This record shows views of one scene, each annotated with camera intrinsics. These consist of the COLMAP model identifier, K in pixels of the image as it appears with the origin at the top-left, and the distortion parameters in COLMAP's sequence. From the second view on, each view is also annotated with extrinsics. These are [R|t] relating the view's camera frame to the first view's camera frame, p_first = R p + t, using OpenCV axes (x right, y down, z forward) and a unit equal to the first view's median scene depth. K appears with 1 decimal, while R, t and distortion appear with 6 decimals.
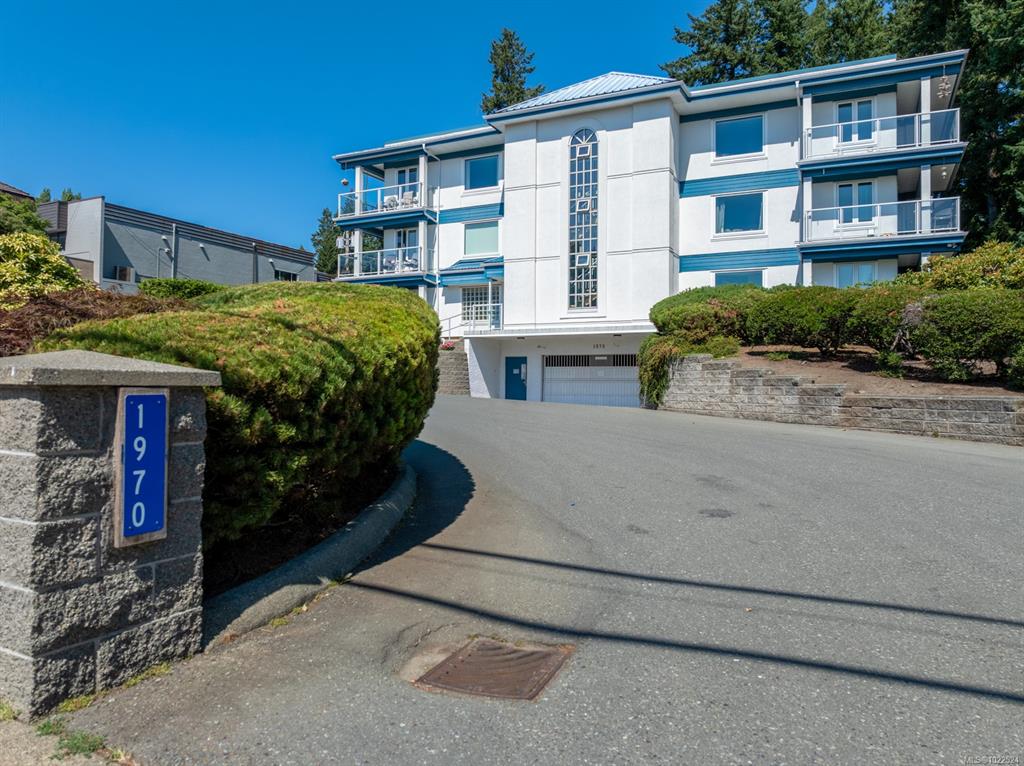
lens RADIAL K [[721.9, 0, 519.2], [0, 721.9, 377.8], [0, 0, 1]] dist [-0.031634, -0.005968]
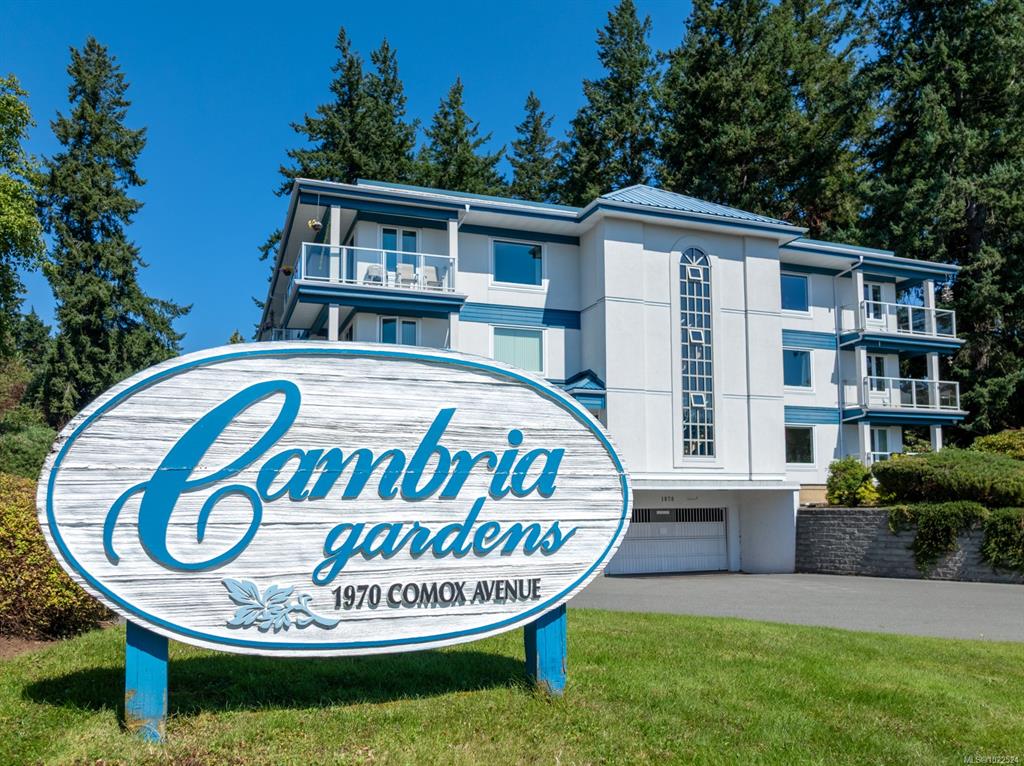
lens RADIAL K [[733.7, 0, 456.3], [0, 733.7, 442.3], [0, 0, 1]] dist [-0.023151, -0.008432]
pose [[0.712320, 0.041366, 0.700635, -0.713189], [-0.001089, 0.998326, -0.057835, -0.063026], [-0.701854, 0.040435, 0.711172, 0.585372]]
